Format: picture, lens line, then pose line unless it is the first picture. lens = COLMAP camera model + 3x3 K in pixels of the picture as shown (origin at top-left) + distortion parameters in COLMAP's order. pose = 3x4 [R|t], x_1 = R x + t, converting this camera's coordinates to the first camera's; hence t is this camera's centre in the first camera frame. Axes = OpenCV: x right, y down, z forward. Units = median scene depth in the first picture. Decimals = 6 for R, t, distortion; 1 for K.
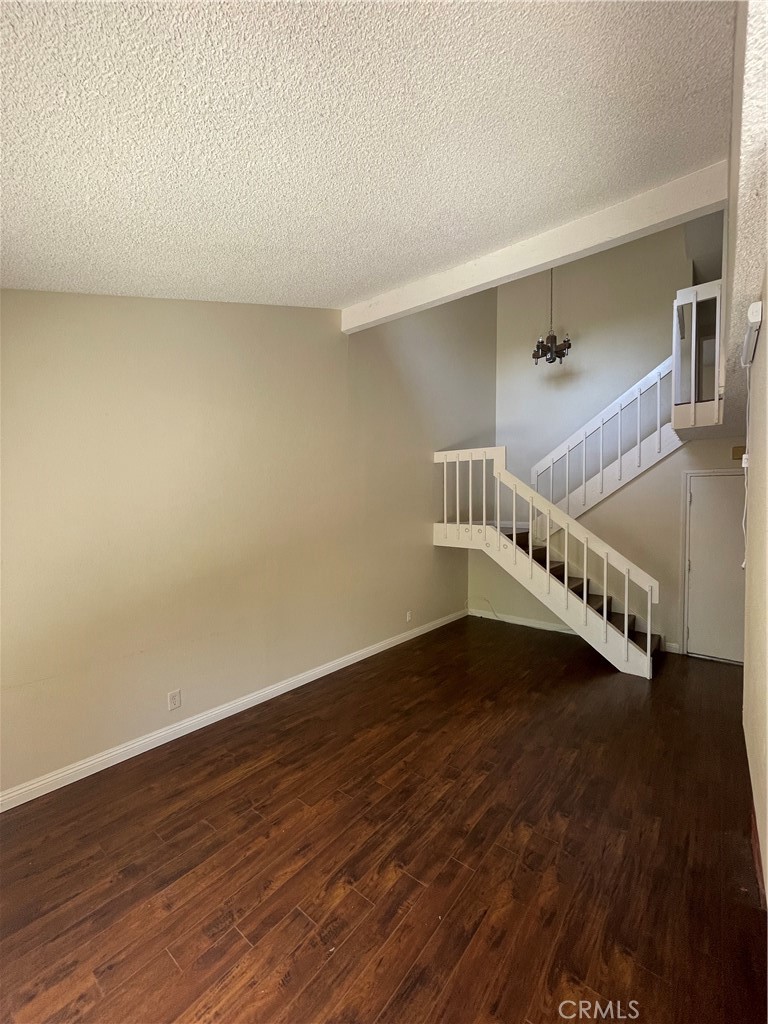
lens RADIAL K [[419.3, 0, 386.1], [0, 419.3, 508.1], [0, 0, 1]] dist [-0.004081, 0.003834]
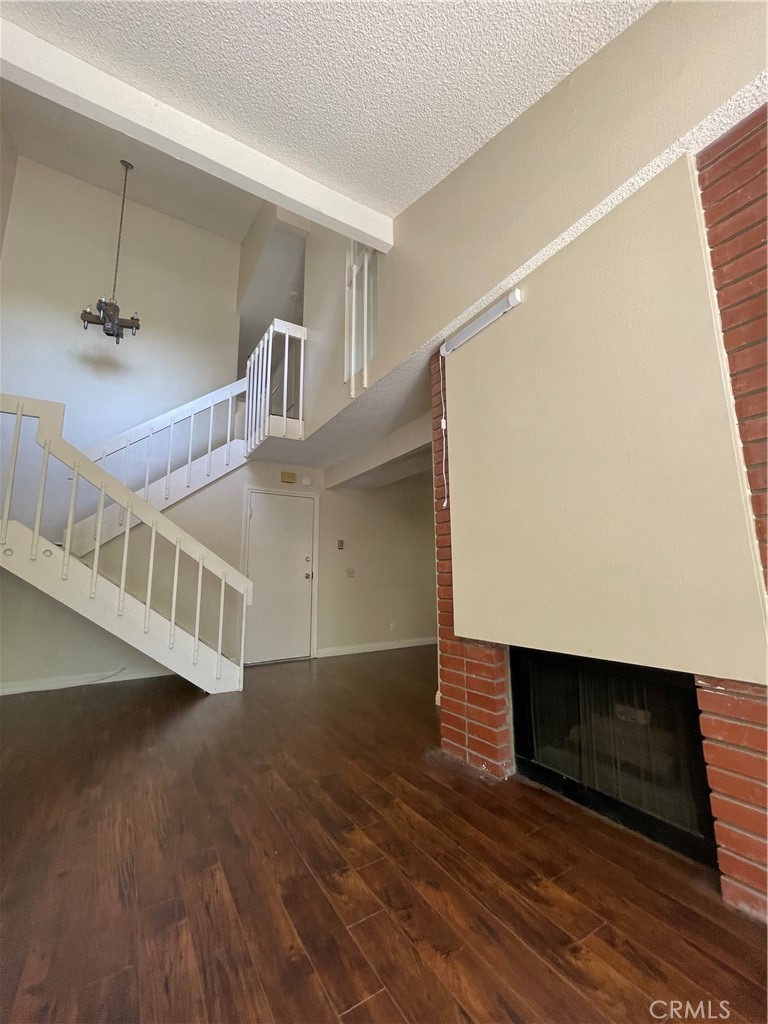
lens RADIAL K [[419.3, 0, 386.1], [0, 419.3, 508.1], [0, 0, 1]] dist [-0.004081, 0.003834]
pose [[0.337800, 0.144855, 0.930004, -0.164344], [0.020571, 0.986714, -0.161160, 0.156938], [-0.940993, 0.073571, 0.330332, 0.346427]]
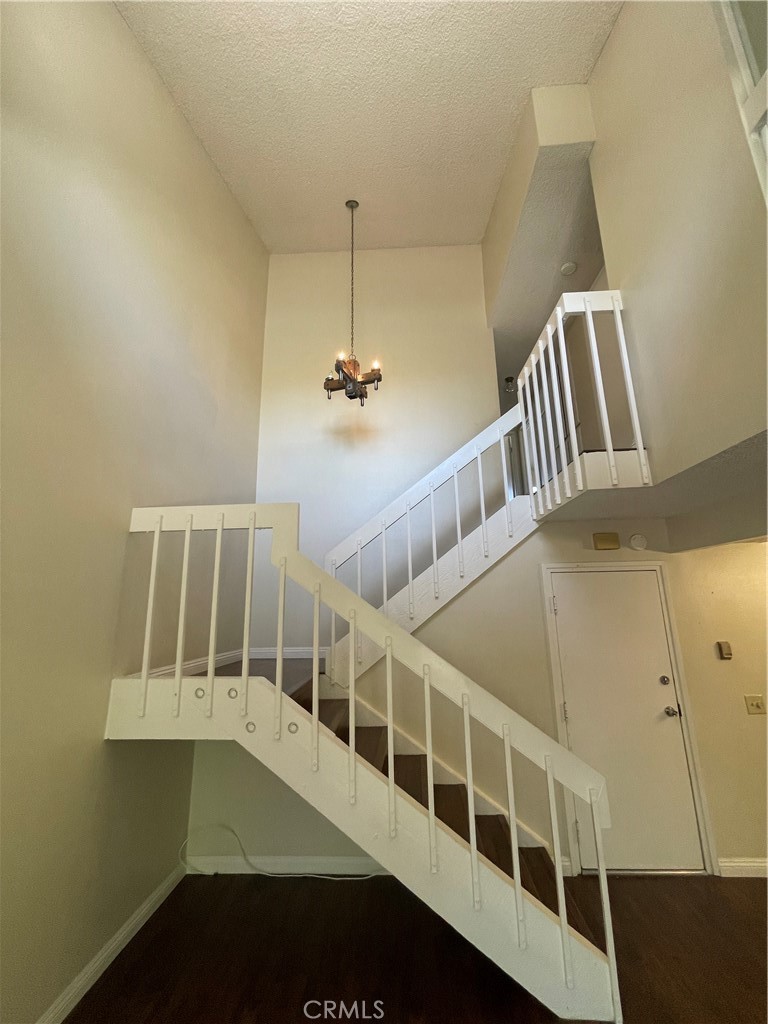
lens RADIAL K [[419.3, 0, 386.1], [0, 419.3, 508.1], [0, 0, 1]] dist [-0.004081, 0.003834]
pose [[0.812286, 0.112051, 0.572395, 0.102150], [0.030128, 0.972002, -0.233032, -0.029238], [-0.582480, 0.206533, 0.786168, 0.639166]]
